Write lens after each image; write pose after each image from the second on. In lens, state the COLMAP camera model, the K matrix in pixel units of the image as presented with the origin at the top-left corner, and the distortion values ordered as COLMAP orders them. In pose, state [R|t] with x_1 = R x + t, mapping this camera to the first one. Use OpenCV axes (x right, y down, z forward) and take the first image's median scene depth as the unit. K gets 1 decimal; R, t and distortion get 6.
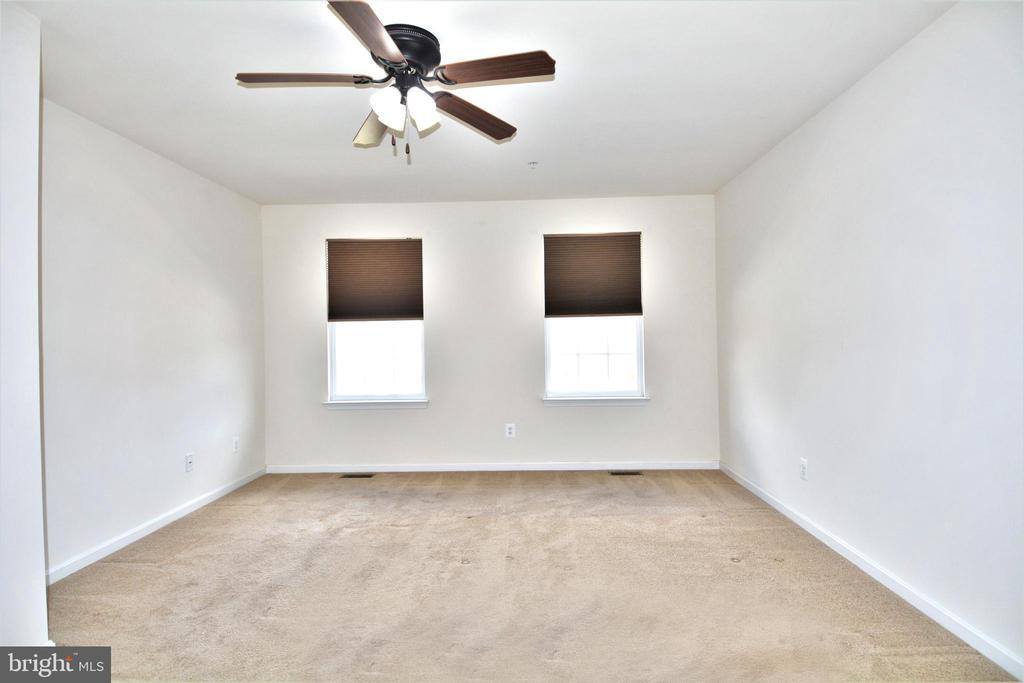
lens RADIAL K [[531.6, 0, 518.1], [0, 531.6, 335.4], [0, 0, 1]] dist [0.034578, -0.025819]
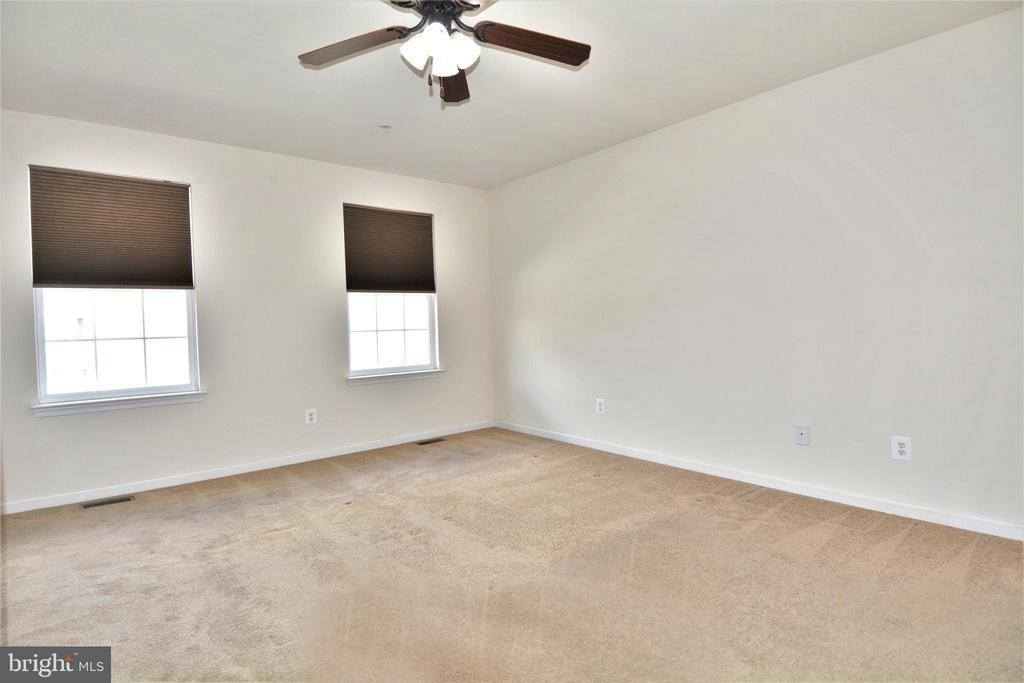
lens RADIAL K [[531.6, 0, 517.5], [0, 531.6, 340.2], [0, 0, 1]] dist [0.034578, -0.025819]
pose [[0.752121, -0.025583, 0.658528, -0.410386], [0.009968, 0.999574, 0.027447, 0.034583], [-0.658950, -0.014079, 0.752055, 0.107927]]
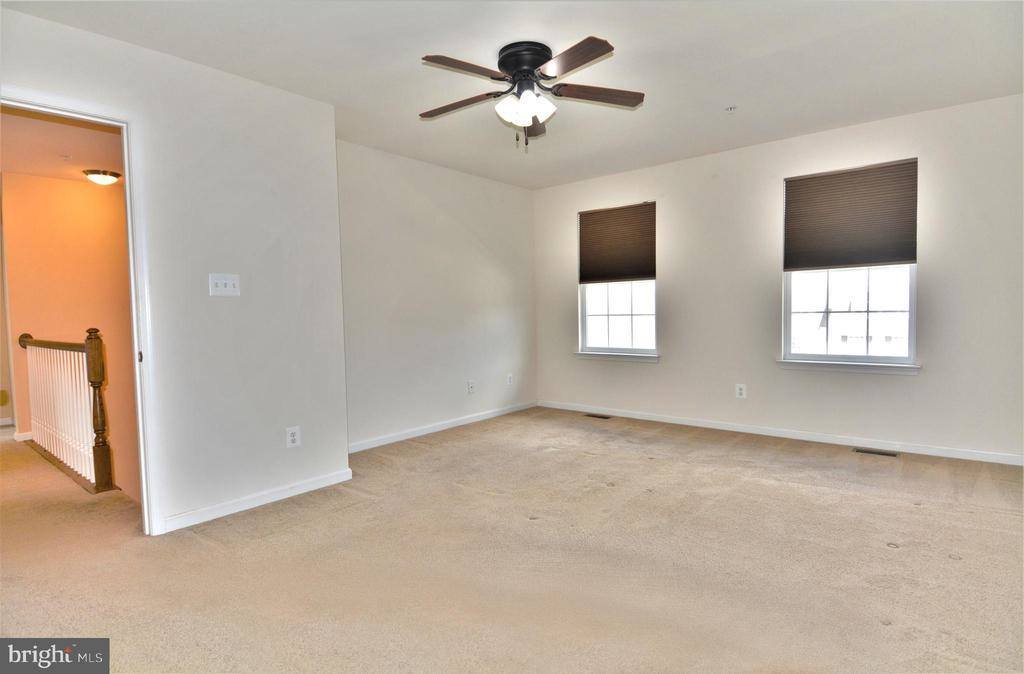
lens RADIAL K [[538.5, 0, 511.4], [0, 538.5, 336.0], [0, 0, 1]] dist [-0.000916, -0.001732]
pose [[0.782464, 0.030040, -0.621971, 0.314430], [0.009357, 0.998156, 0.059980, 0.020033], [0.622626, -0.052752, 0.780740, -0.019797]]
